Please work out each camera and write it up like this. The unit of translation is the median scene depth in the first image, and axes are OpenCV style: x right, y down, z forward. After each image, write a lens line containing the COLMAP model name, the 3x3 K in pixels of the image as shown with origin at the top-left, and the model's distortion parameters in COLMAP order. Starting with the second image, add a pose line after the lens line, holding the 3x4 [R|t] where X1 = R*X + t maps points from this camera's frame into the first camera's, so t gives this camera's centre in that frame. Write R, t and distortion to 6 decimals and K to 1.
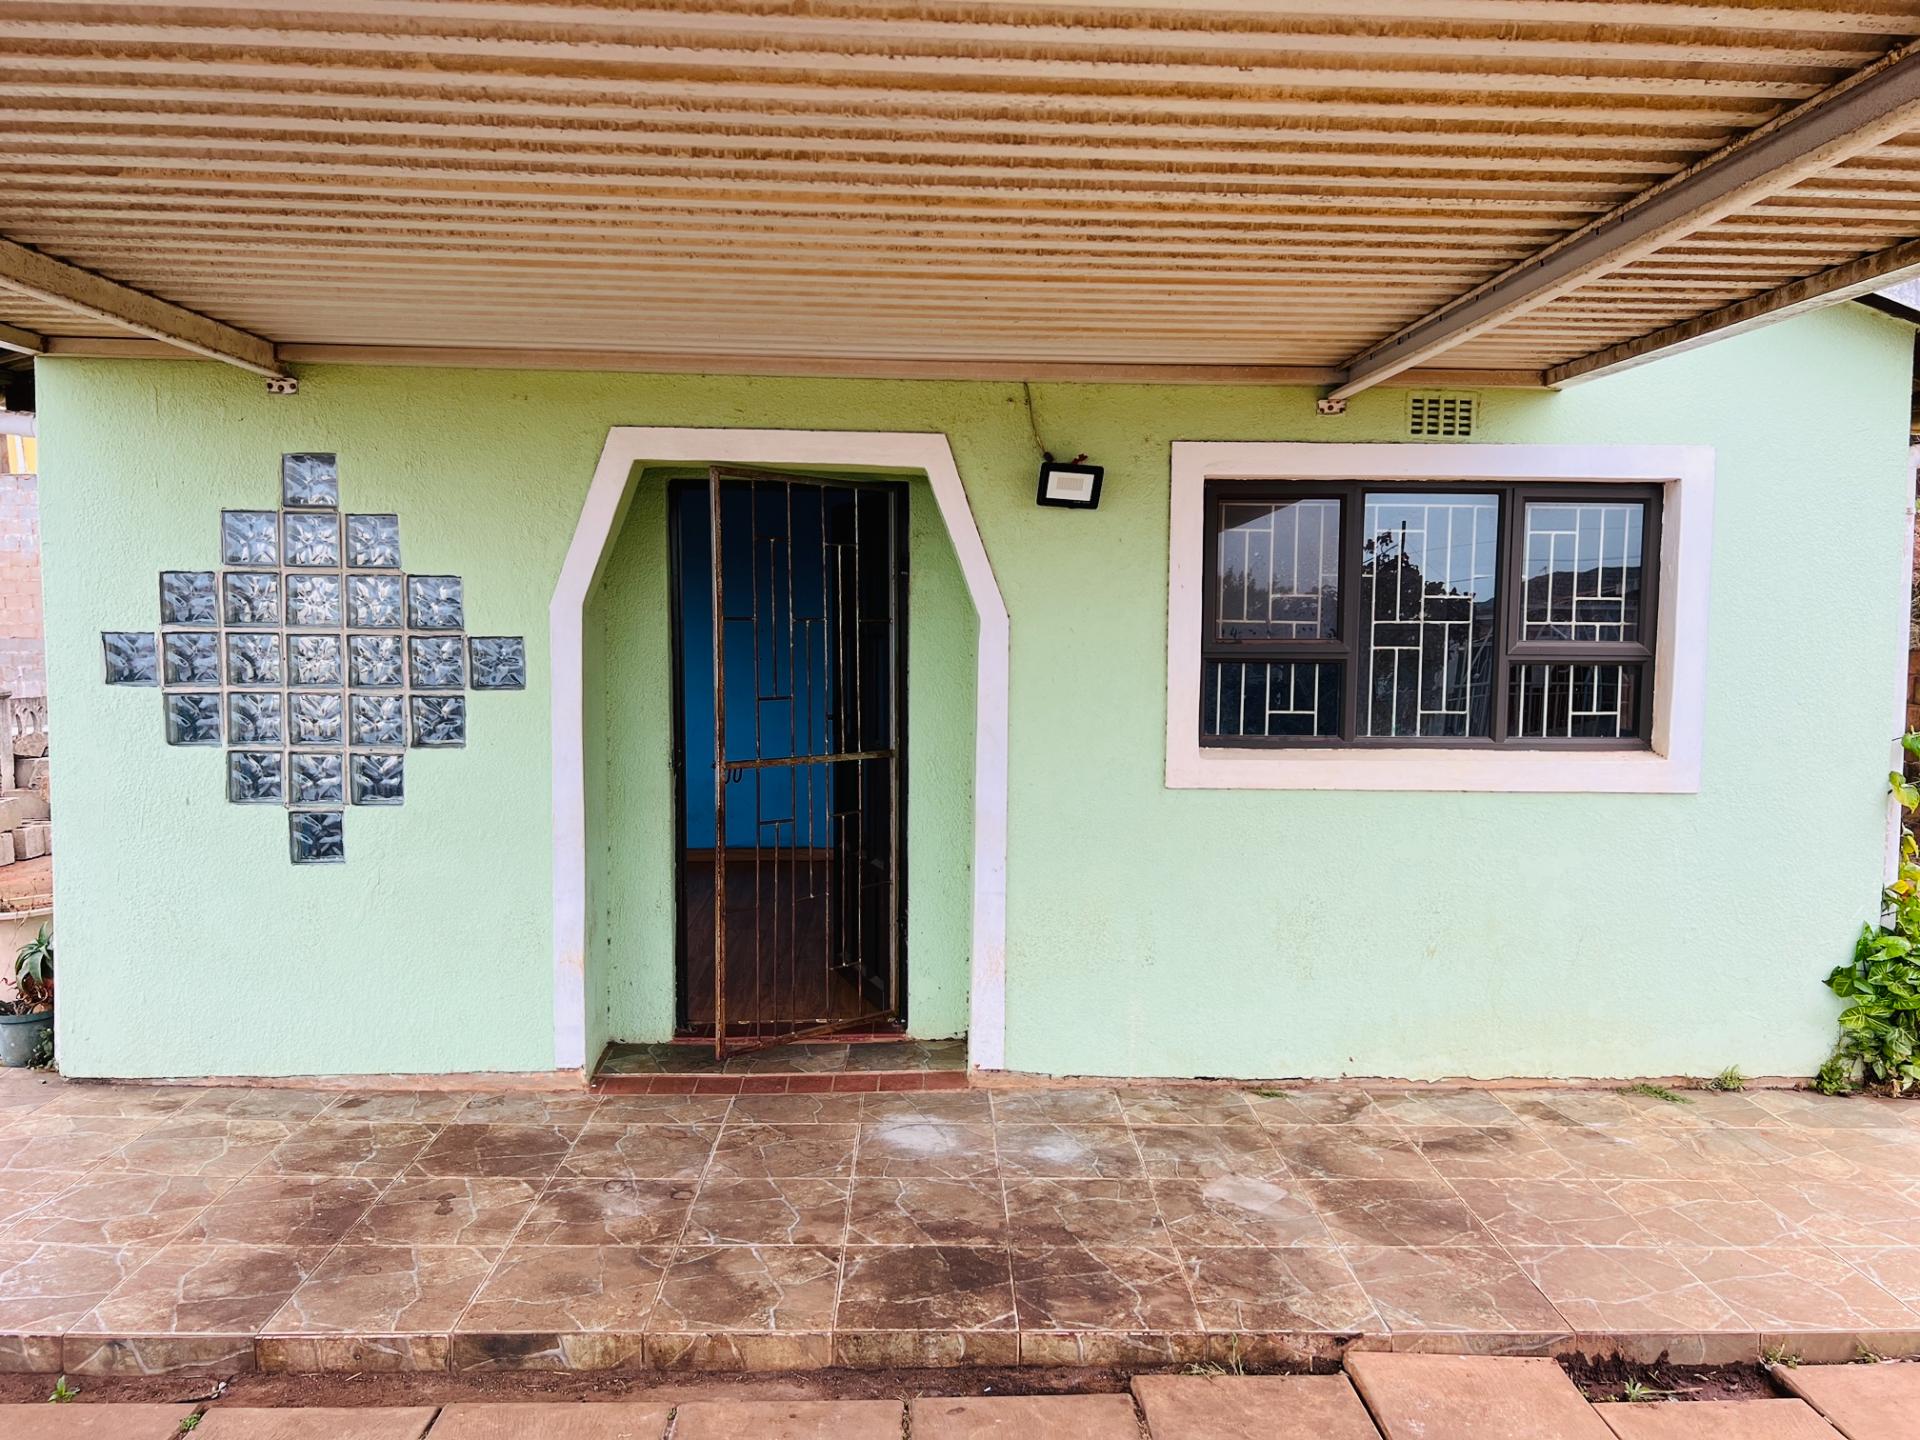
lens RADIAL K [[1424.5, 0, 967.6], [0, 1424.5, 708.0], [0, 0, 1]] dist [0.076807, -0.090548]
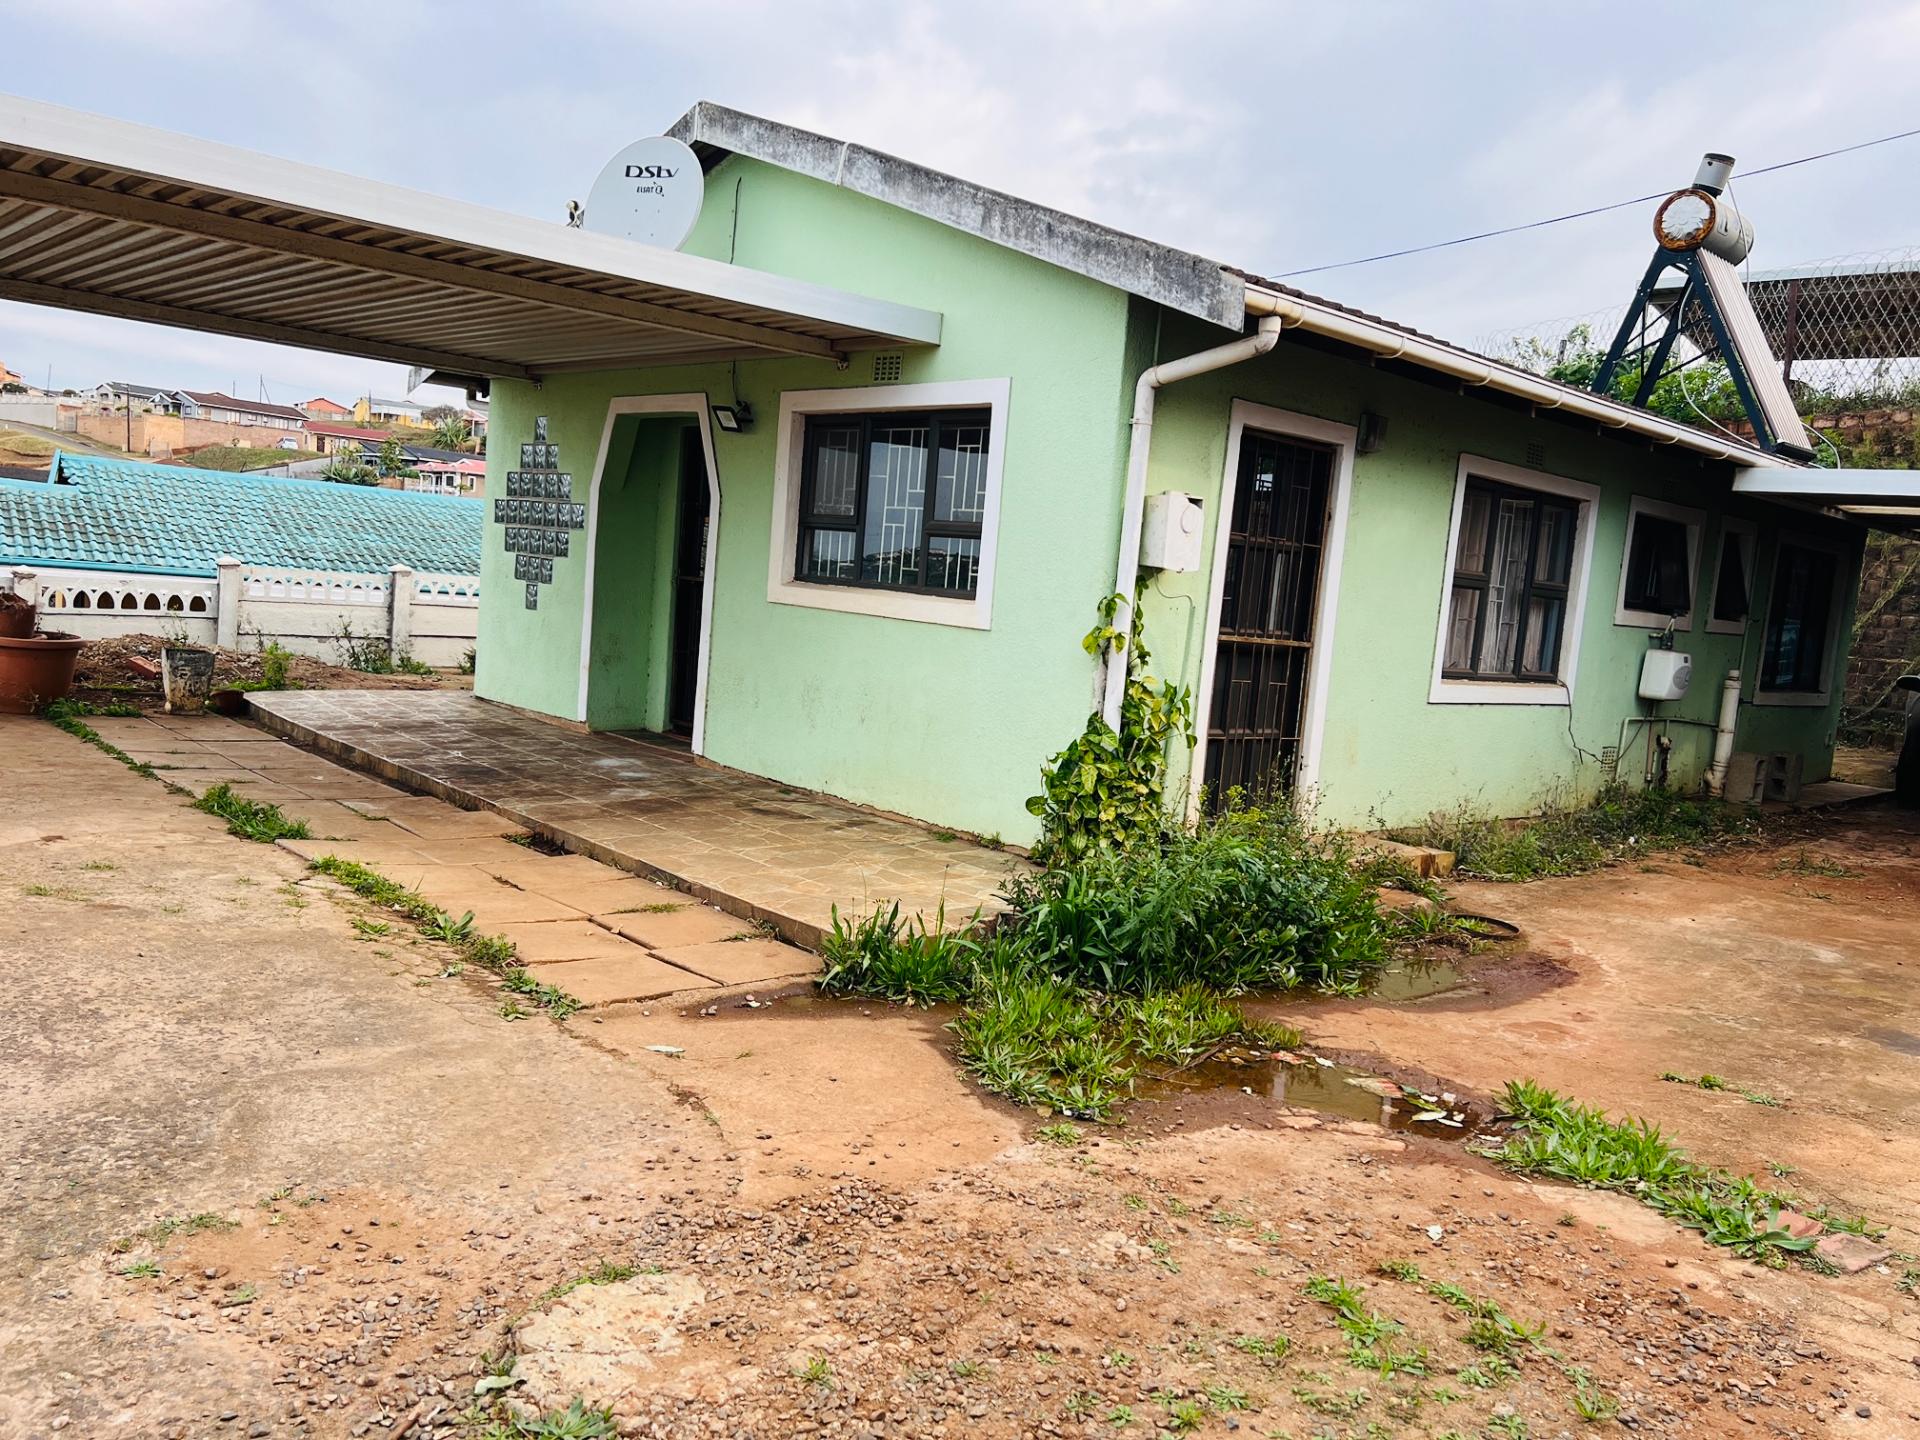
lens RADIAL K [[1419.8, 0, 955.9], [0, 1419.8, 724.6], [0, 0, 1]] dist [0.054346, -0.059801]
pose [[0.650590, 0.125862, -0.748927, 1.600934], [-0.127188, 0.990300, 0.055937, 0.080916], [0.748702, 0.058862, 0.660288, 0.082321]]
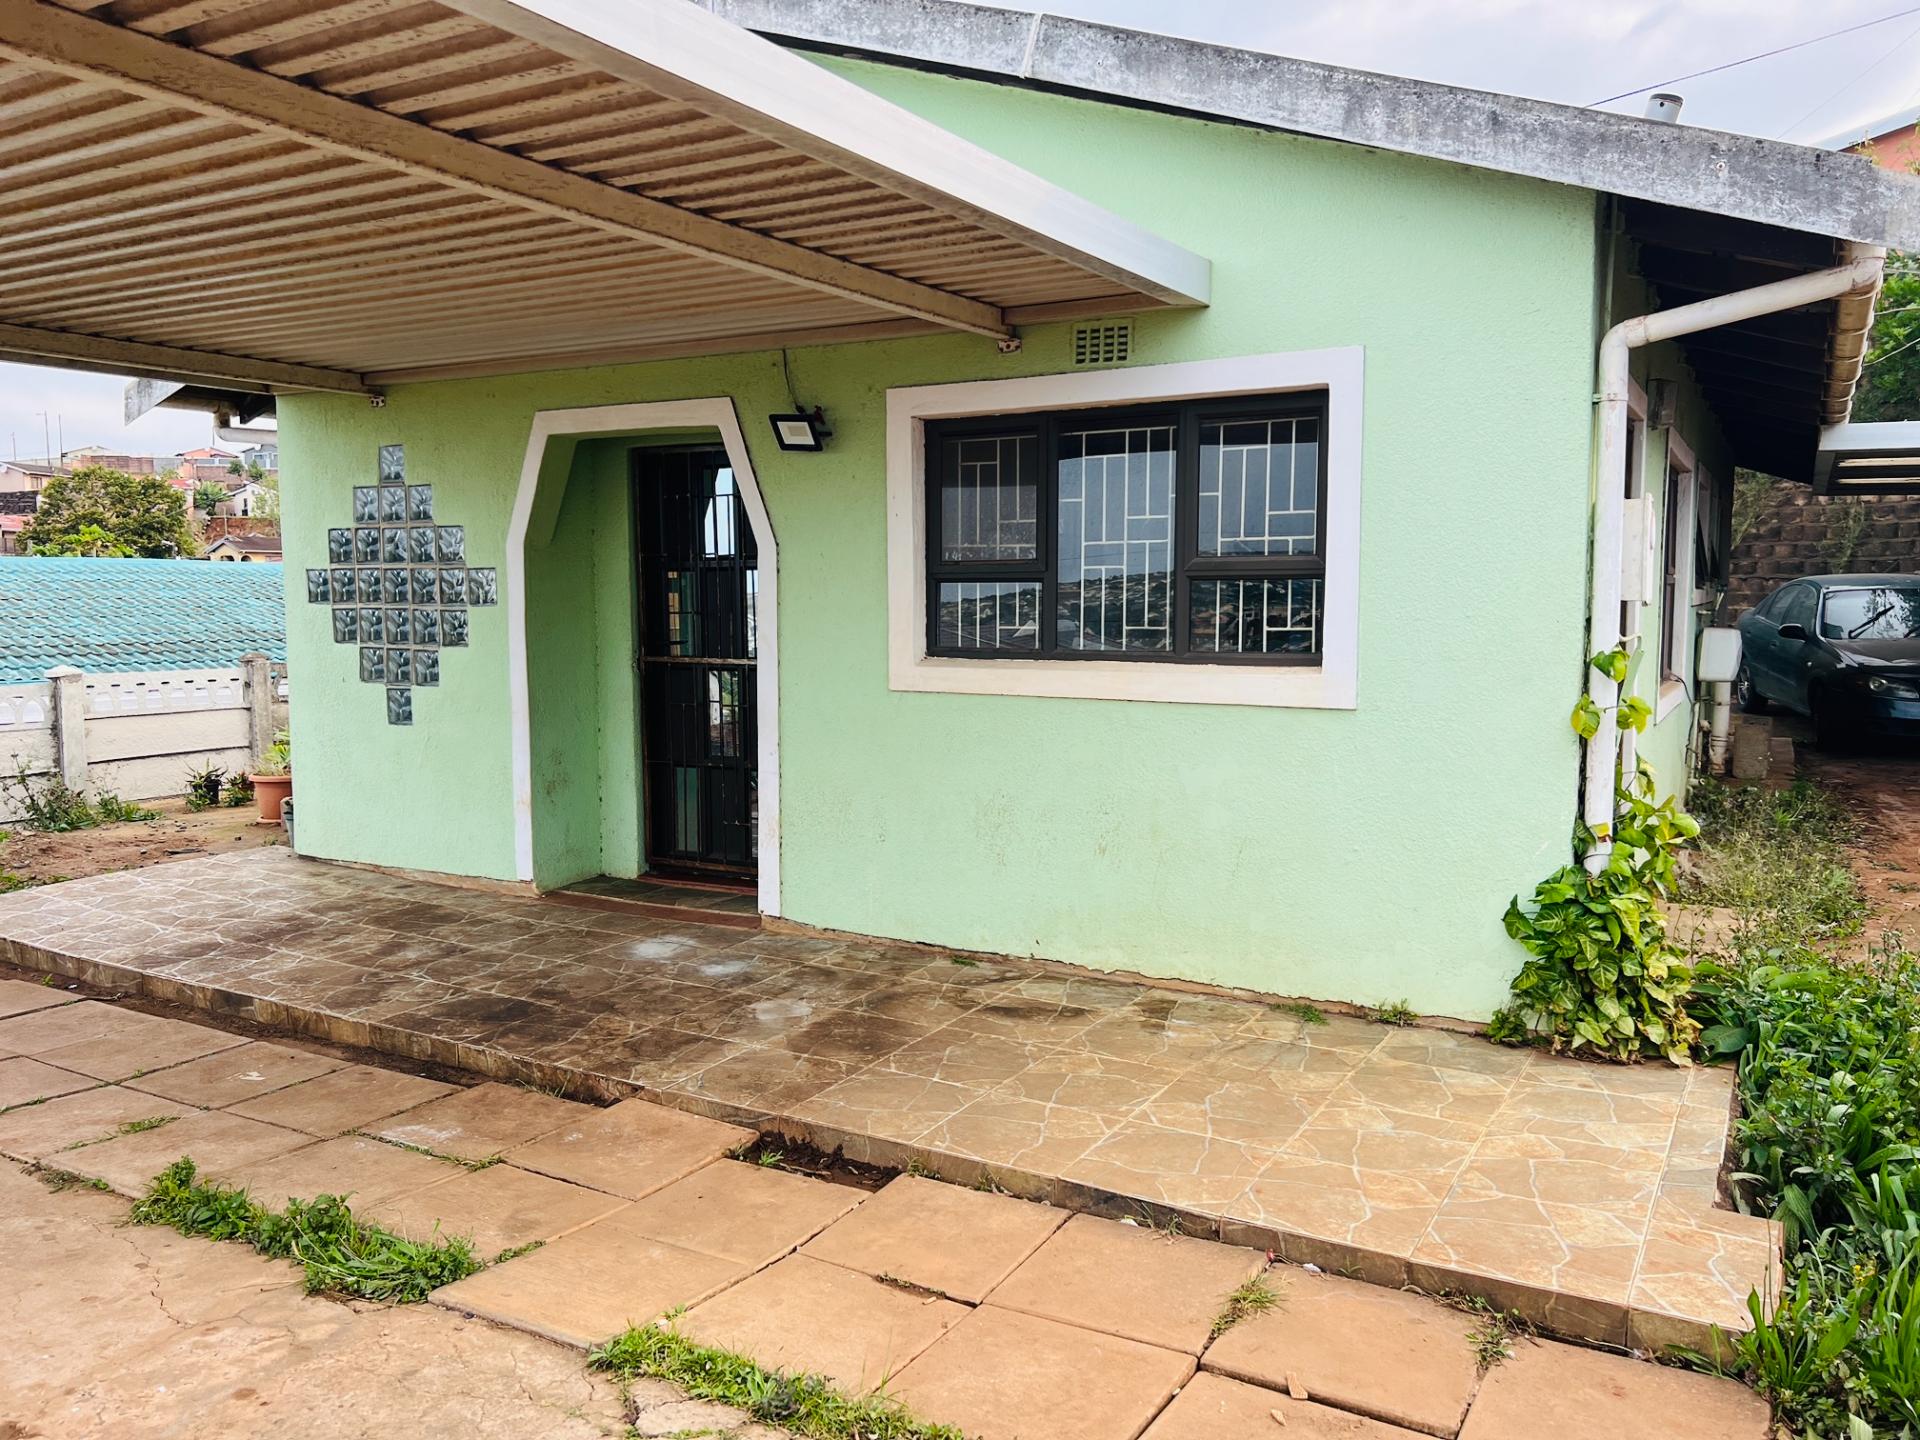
lens RADIAL K [[1424.5, 0, 967.6], [0, 1424.5, 708.0], [0, 0, 1]] dist [0.076807, -0.090548]
pose [[0.850473, 0.033172, -0.524972, 0.833527], [-0.024260, 0.999421, 0.023849, 0.043507], [0.525460, -0.007547, 0.850785, 0.050375]]
